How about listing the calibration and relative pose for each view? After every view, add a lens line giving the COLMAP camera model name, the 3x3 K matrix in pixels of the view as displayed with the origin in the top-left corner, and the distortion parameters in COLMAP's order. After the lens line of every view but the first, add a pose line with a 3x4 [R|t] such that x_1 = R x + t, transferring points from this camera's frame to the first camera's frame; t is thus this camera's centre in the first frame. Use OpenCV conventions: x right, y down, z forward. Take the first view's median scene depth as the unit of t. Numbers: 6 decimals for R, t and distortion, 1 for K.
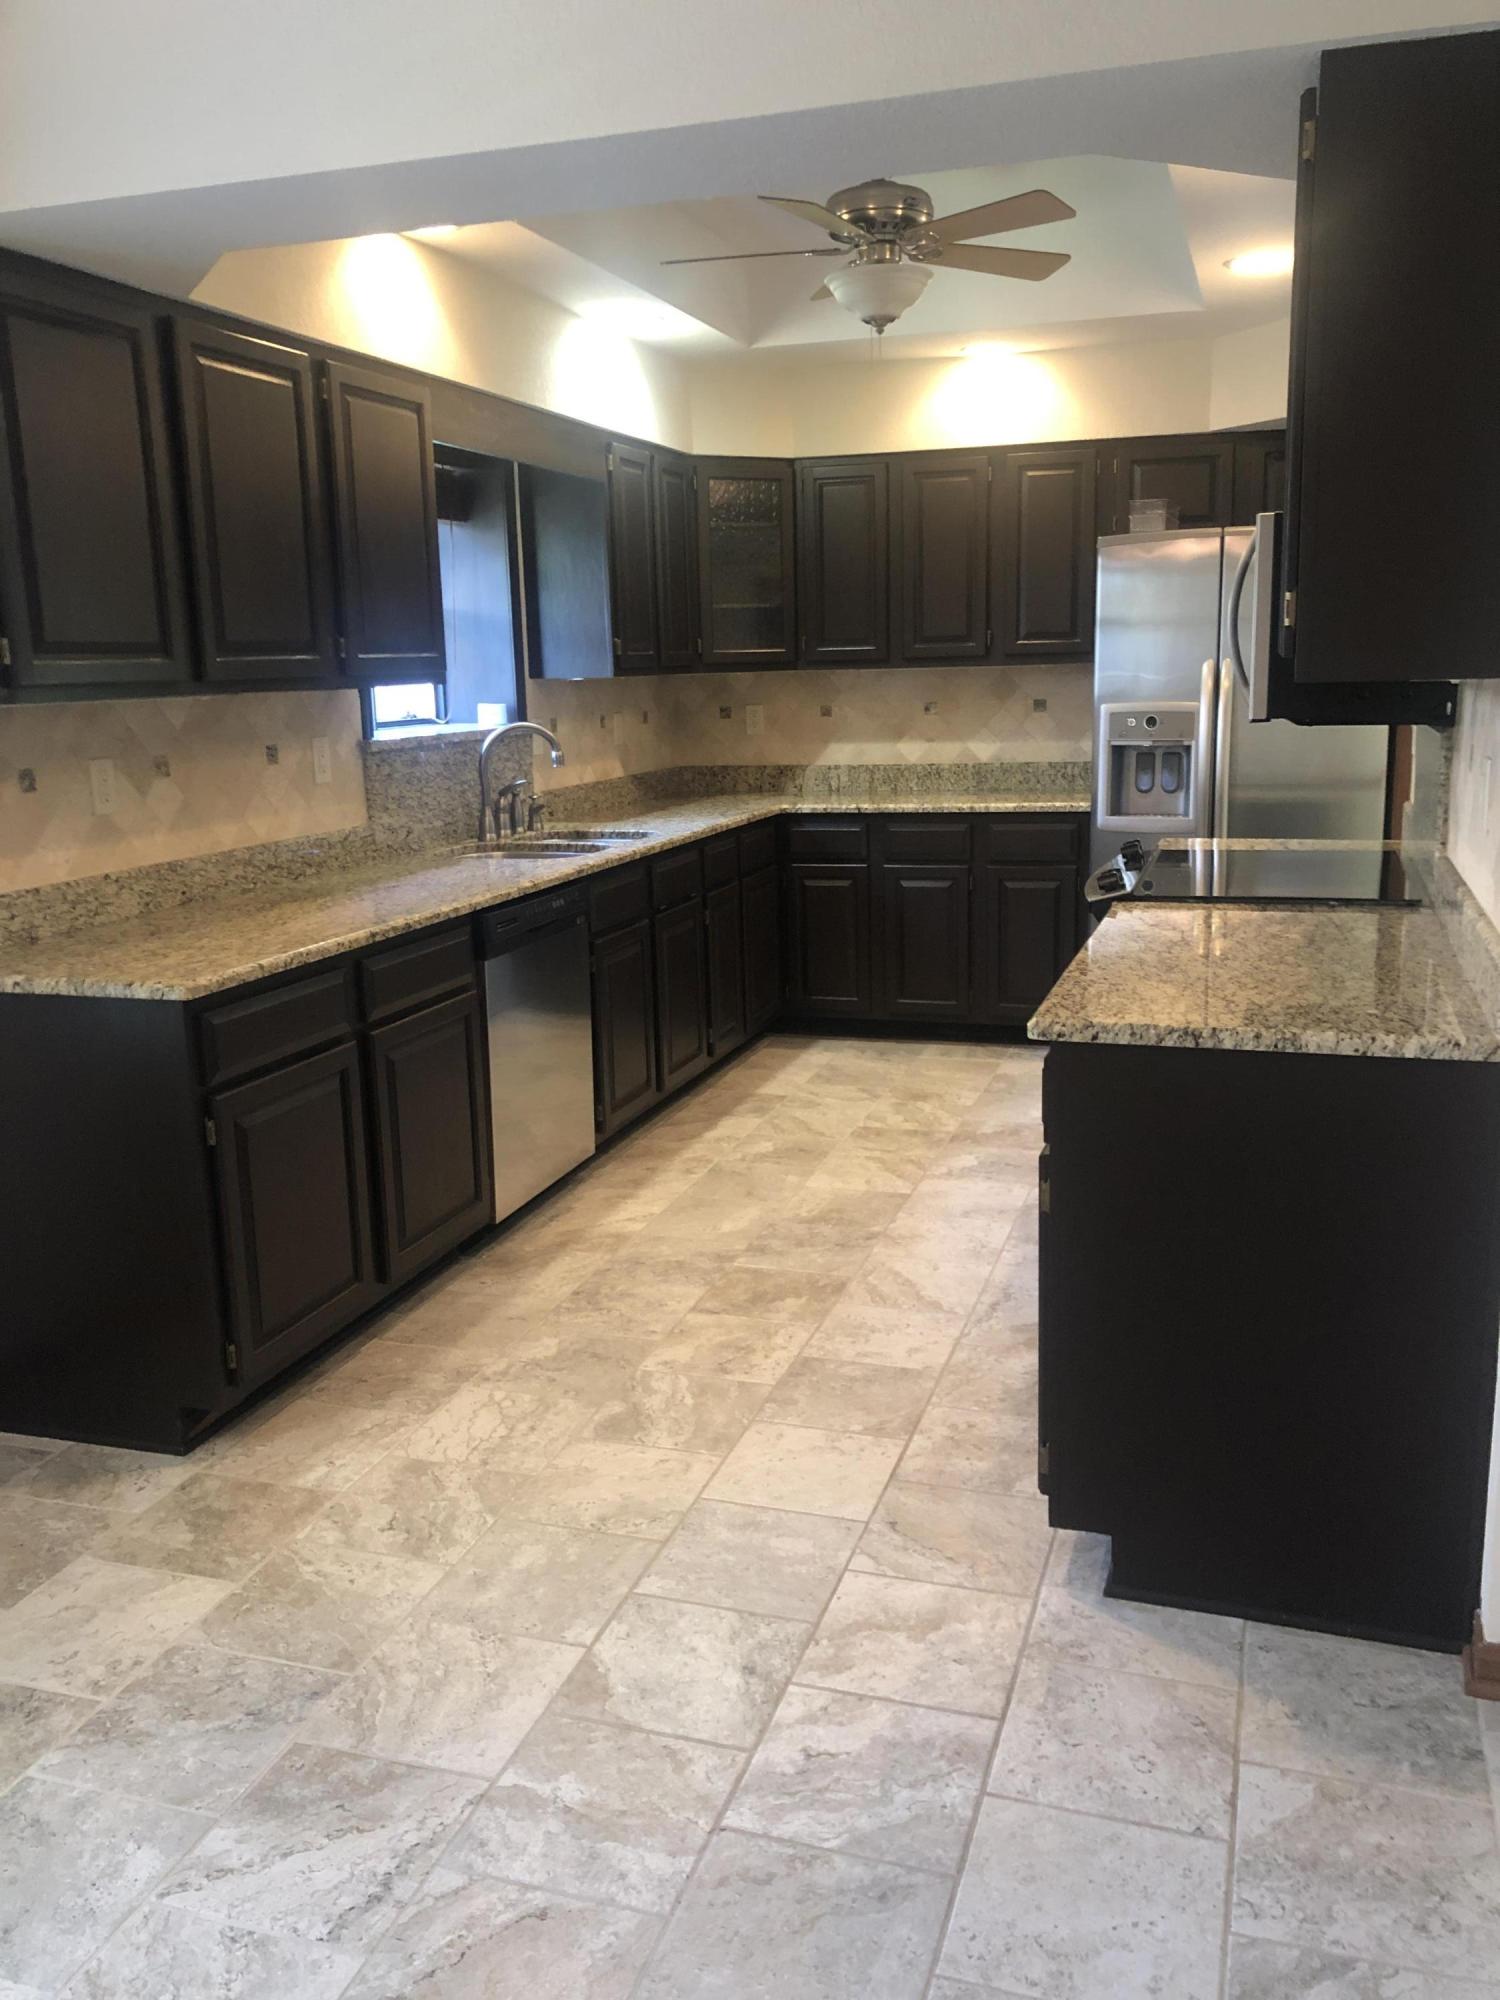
lens RADIAL K [[1633.0, 0, 744.0], [0, 1633.0, 1008.7], [0, 0, 1]] dist [0.007926, -0.001787]
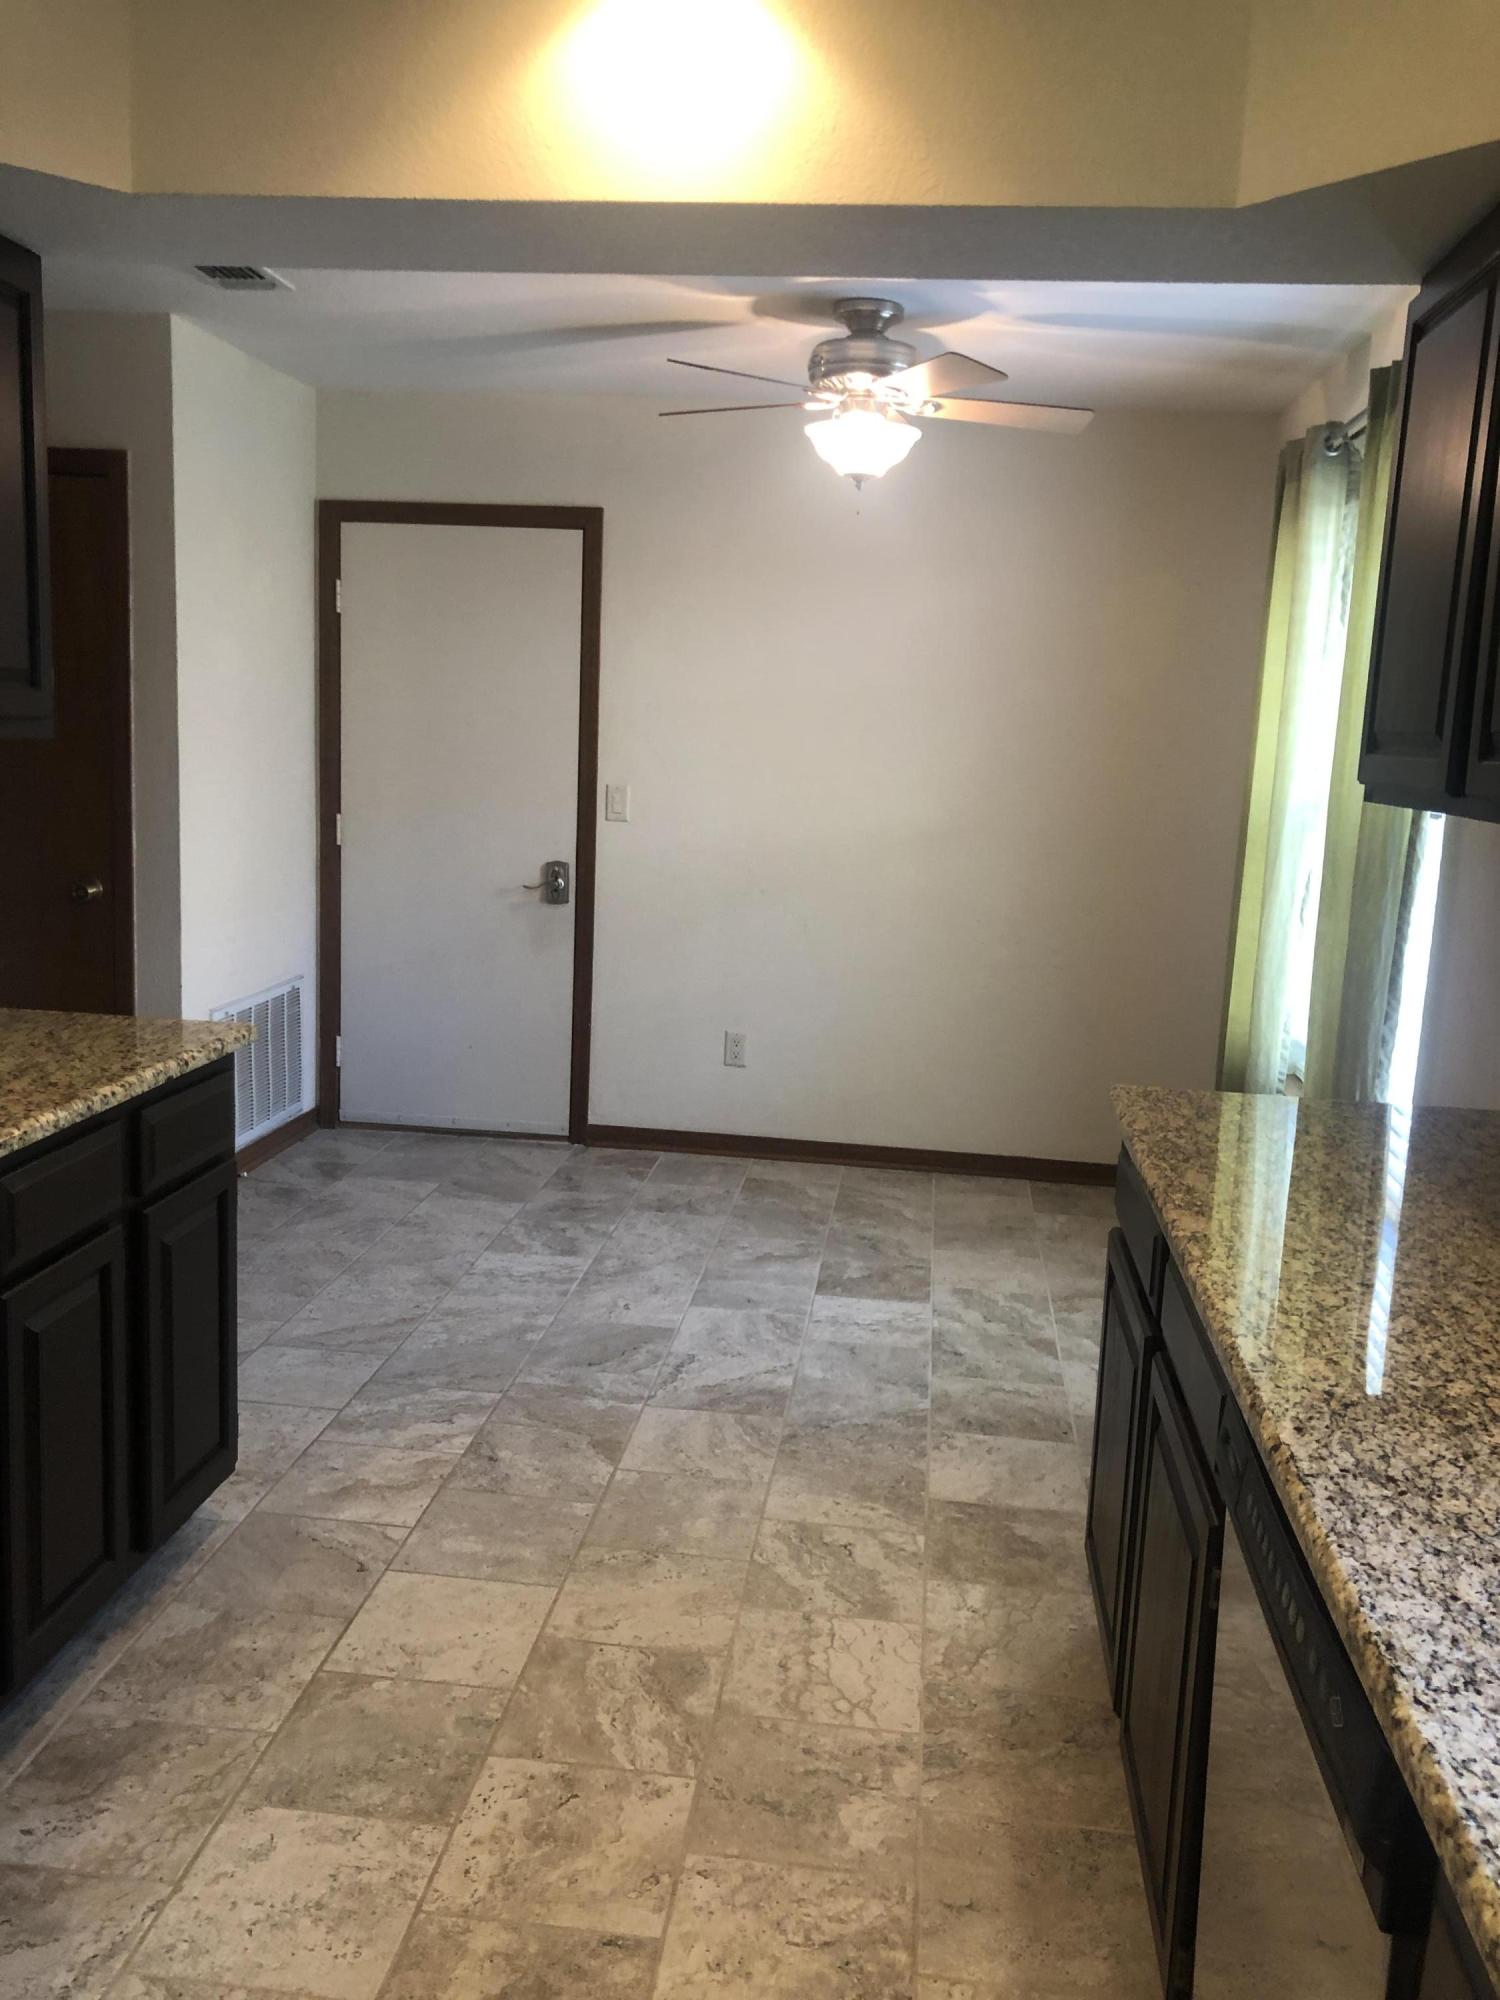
lens RADIAL K [[1606.0, 0, 755.6], [0, 1606.0, 1032.2], [0, 0, 1]] dist [0.070369, 0.000963]
pose [[-0.977216, 0.029667, -0.210163, 0.041926], [-0.056736, 0.917638, 0.393347, -0.319100], [0.204523, 0.396309, -0.895047, 1.428461]]
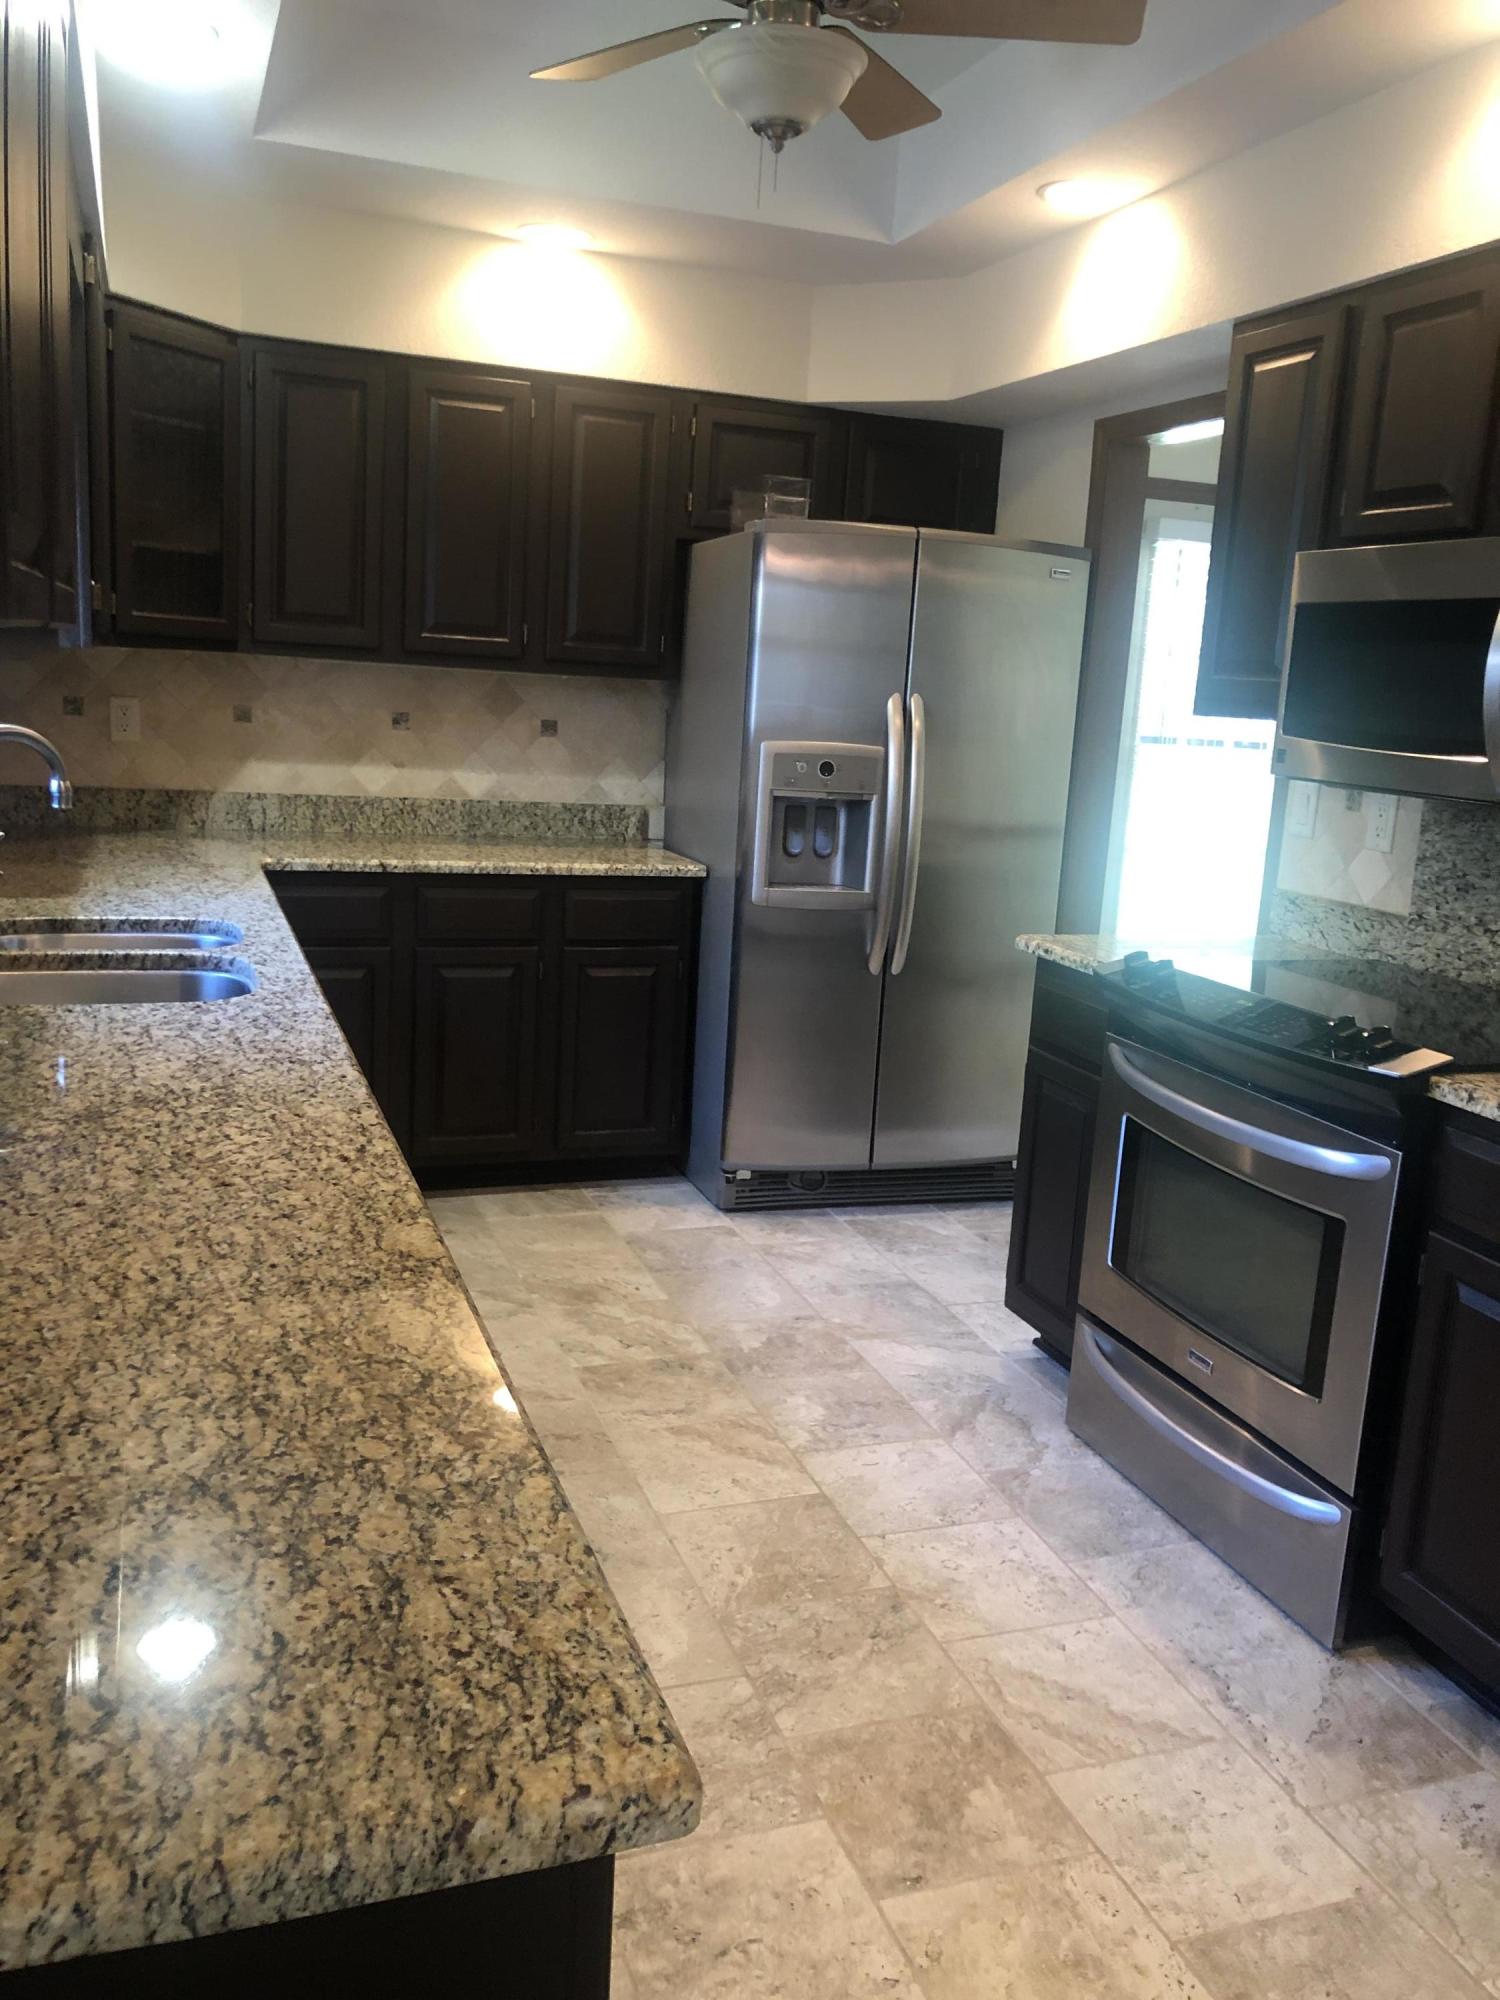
lens RADIAL K [[1604.4, 0, 750.0], [0, 1604.4, 1000.0], [0, 0, 1]] dist [-0.003416, -0.007082]
pose [[0.774548, -0.043617, 0.631009, -0.393684], [0.043957, 0.998919, 0.015092, -0.117524], [-0.630985, 0.016048, 0.775629, 0.645026]]
